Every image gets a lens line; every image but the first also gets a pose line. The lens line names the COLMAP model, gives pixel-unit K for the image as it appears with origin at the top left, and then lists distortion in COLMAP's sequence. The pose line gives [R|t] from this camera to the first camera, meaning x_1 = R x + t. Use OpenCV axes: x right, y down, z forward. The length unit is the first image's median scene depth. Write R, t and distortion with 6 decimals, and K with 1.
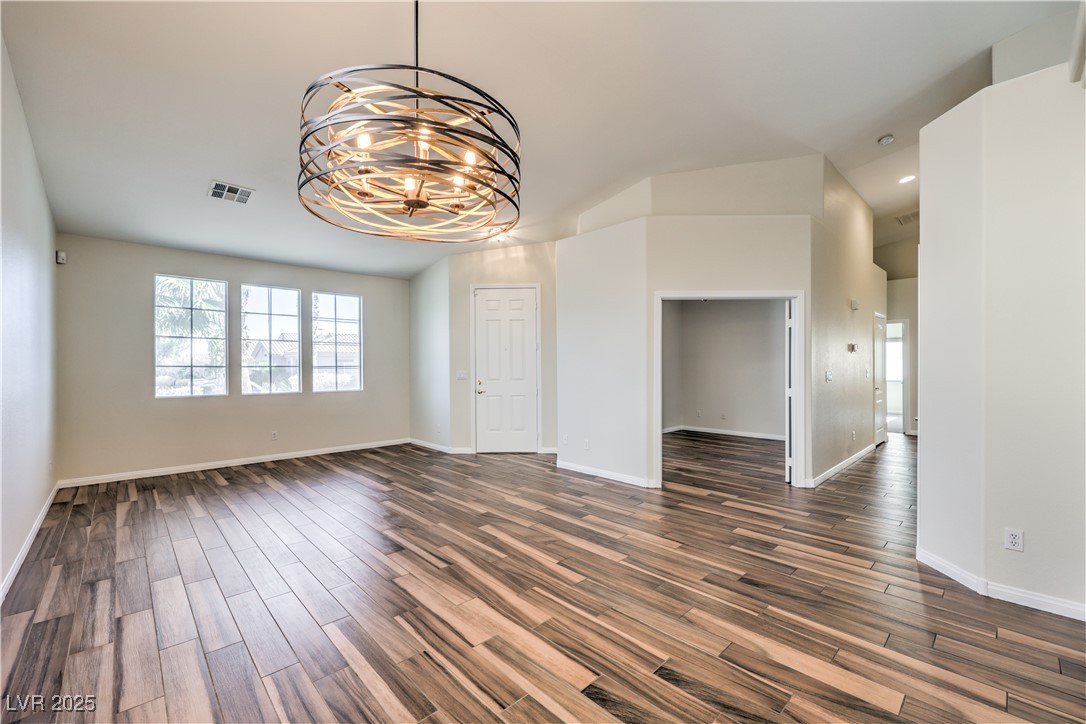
lens RADIAL K [[434.2, 0, 543.4], [0, 434.2, 359.2], [0, 0, 1]] dist [-0.000033, 0.000015]
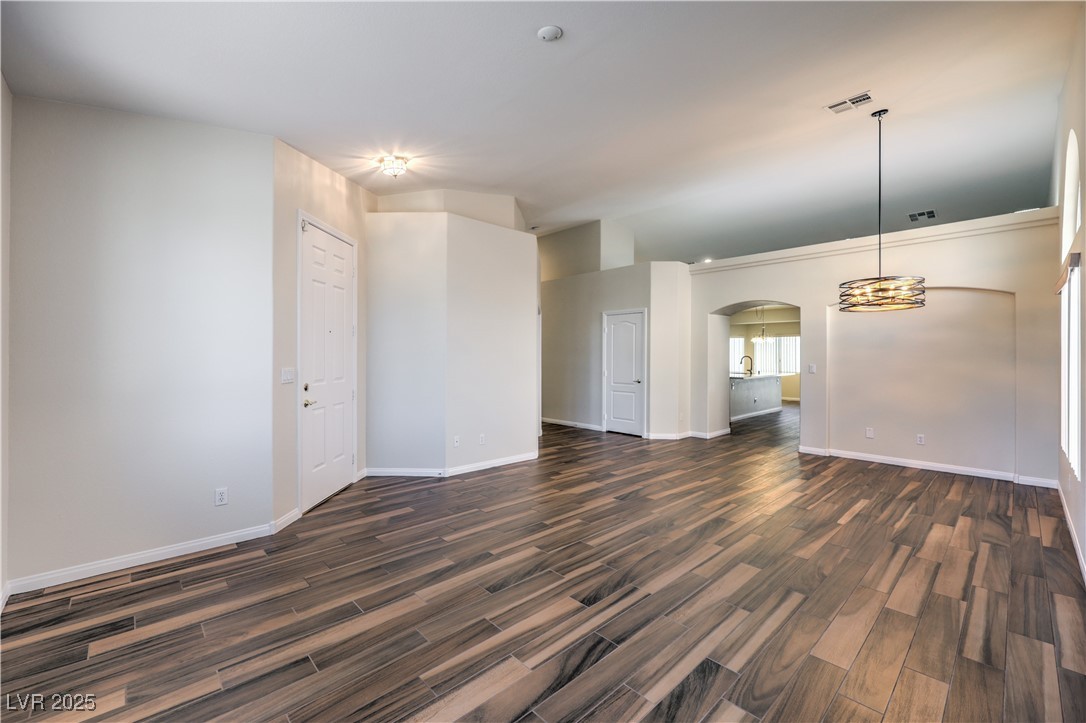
lens RADIAL K [[434.2, 0, 543.4], [0, 434.2, 358.7], [0, 0, 1]] dist [-0.000033, 0.000015]
pose [[0.033149, -0.000267, 0.999450, -1.213213], [-0.016034, 0.999871, 0.000799, 0.018610], [-0.999322, -0.016051, 0.033140, 1.172093]]
